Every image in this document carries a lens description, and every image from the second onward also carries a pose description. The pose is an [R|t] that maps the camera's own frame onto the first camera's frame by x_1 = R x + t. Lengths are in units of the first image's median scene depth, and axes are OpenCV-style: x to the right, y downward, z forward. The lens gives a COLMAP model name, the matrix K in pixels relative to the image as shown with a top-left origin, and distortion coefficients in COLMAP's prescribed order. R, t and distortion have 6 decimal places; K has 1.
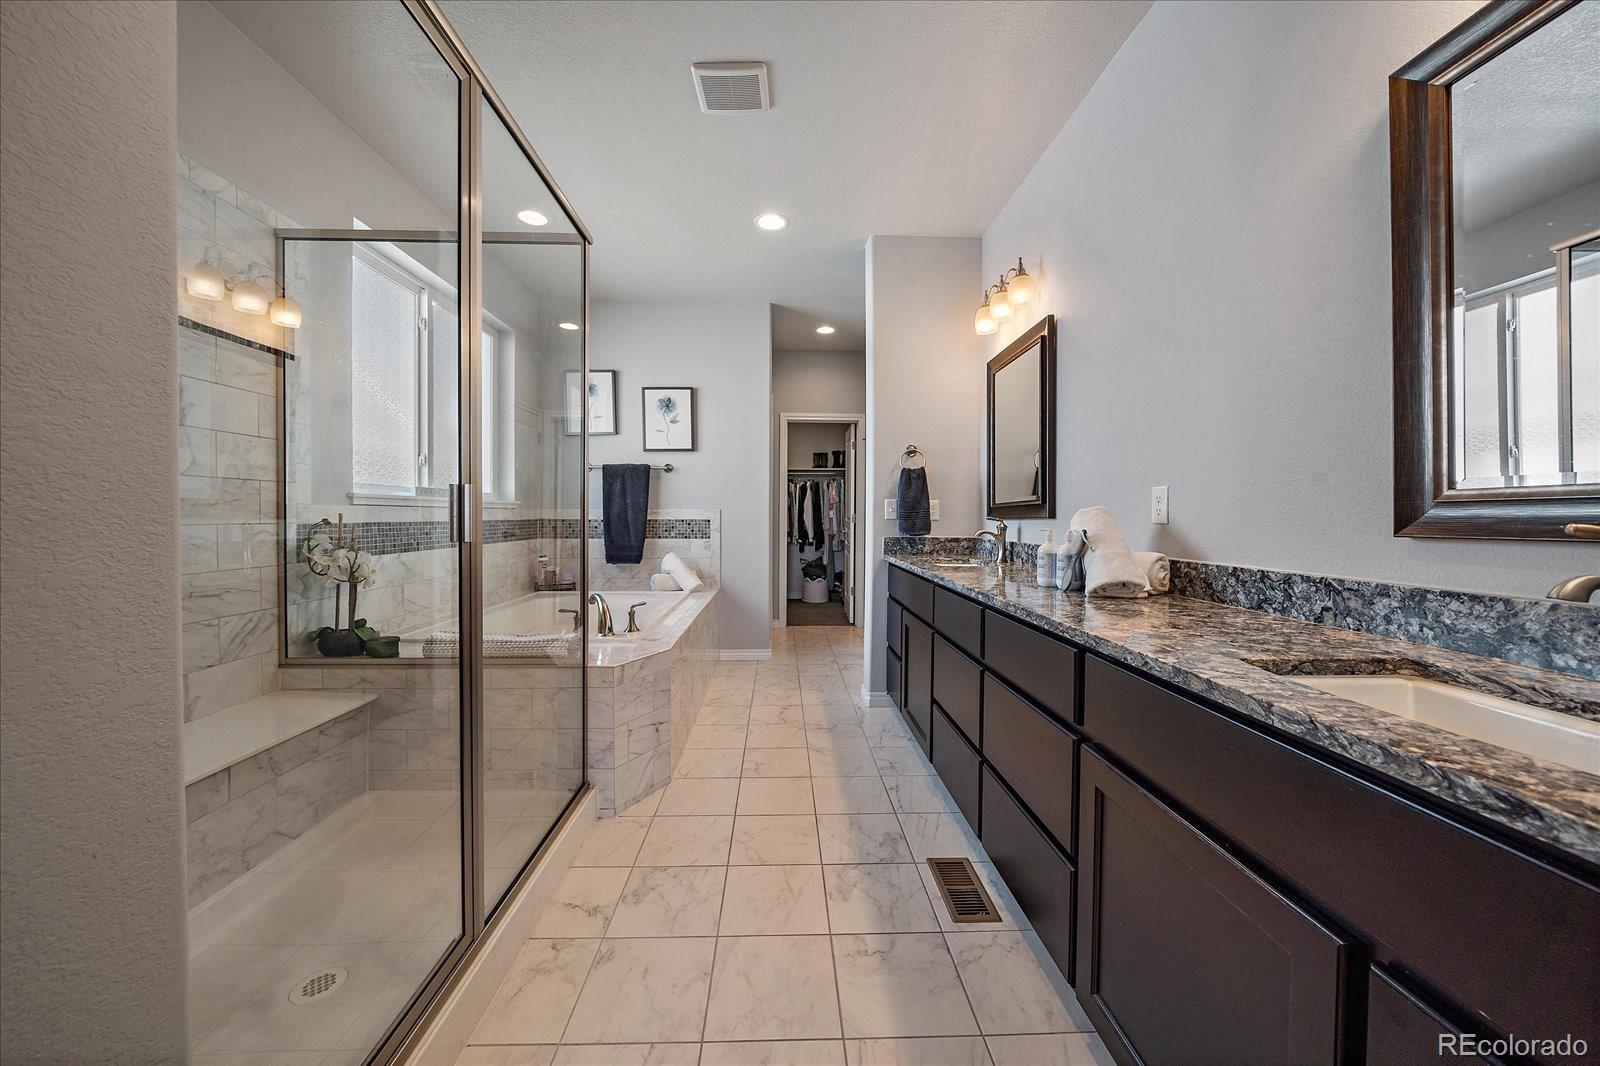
lens RADIAL K [[558.3, 0, 801.9], [0, 558.3, 519.5], [0, 0, 1]] dist [-0.001949, -0.000050]
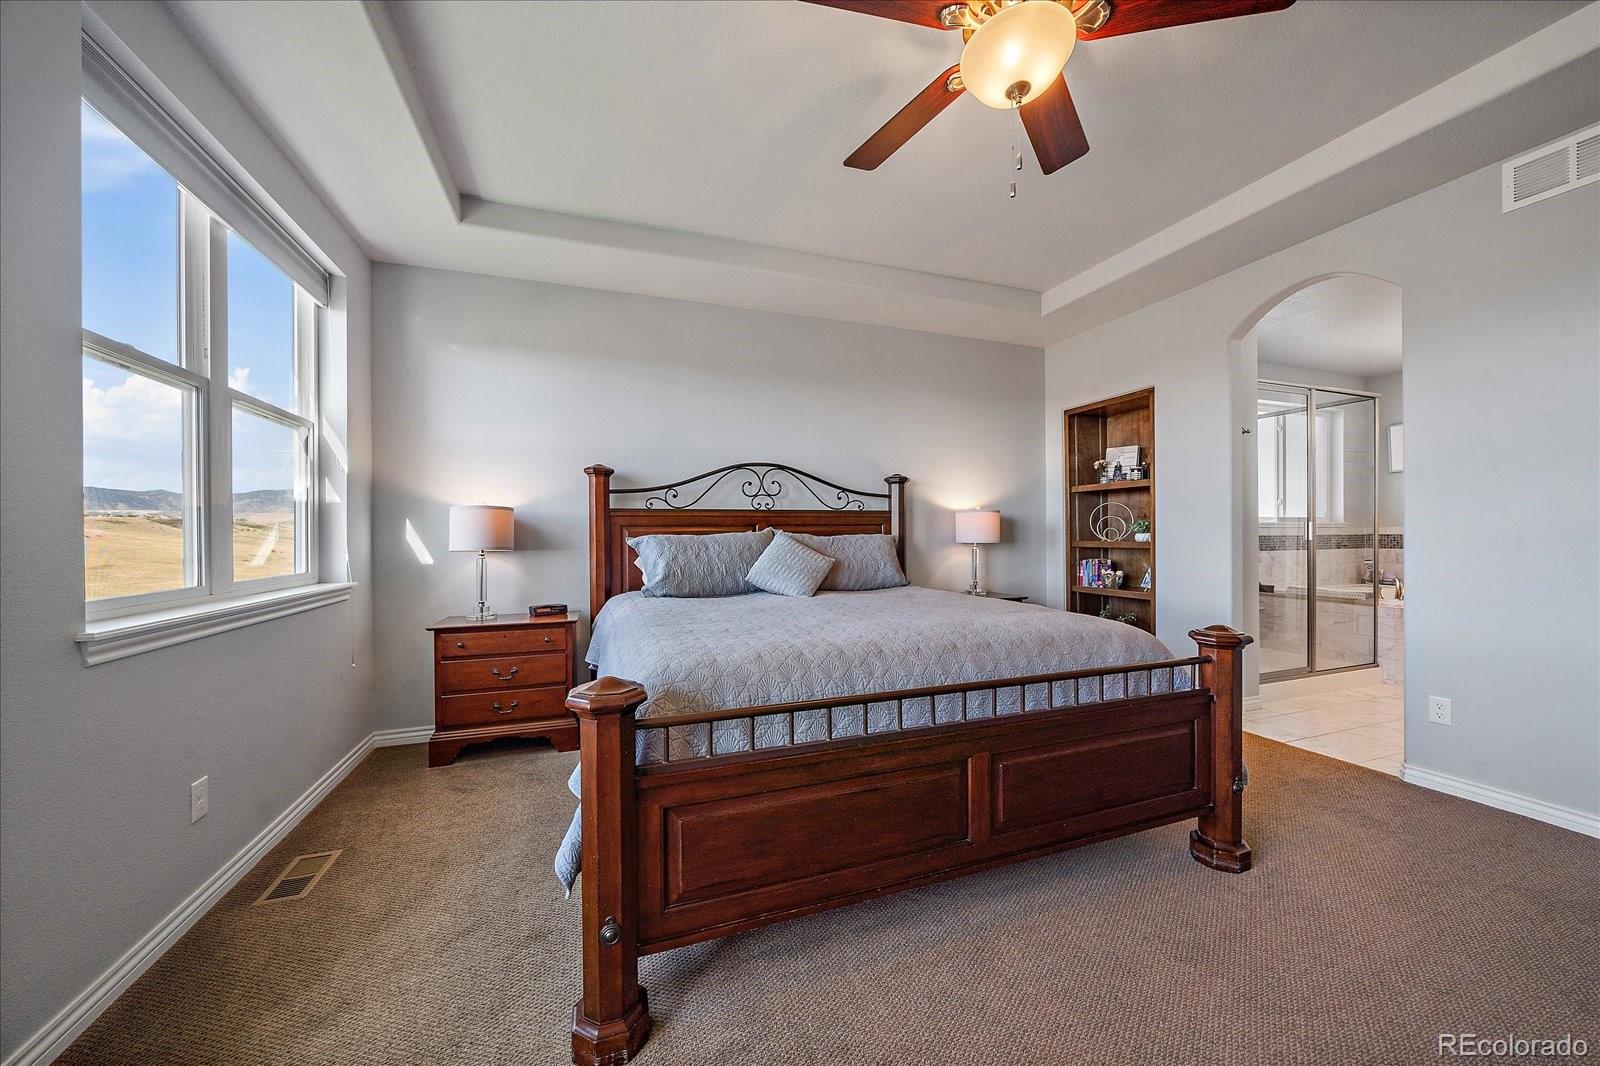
lens RADIAL K [[558.3, 0, 804.3], [0, 558.3, 527.2], [0, 0, 1]] dist [-0.001916, -0.000121]
pose [[0.298641, 0.000845, -0.954365, 0.614706], [-0.000254, 1.000000, 0.000806, -0.025982], [0.954366, 0.000001, 0.298641, -1.064246]]
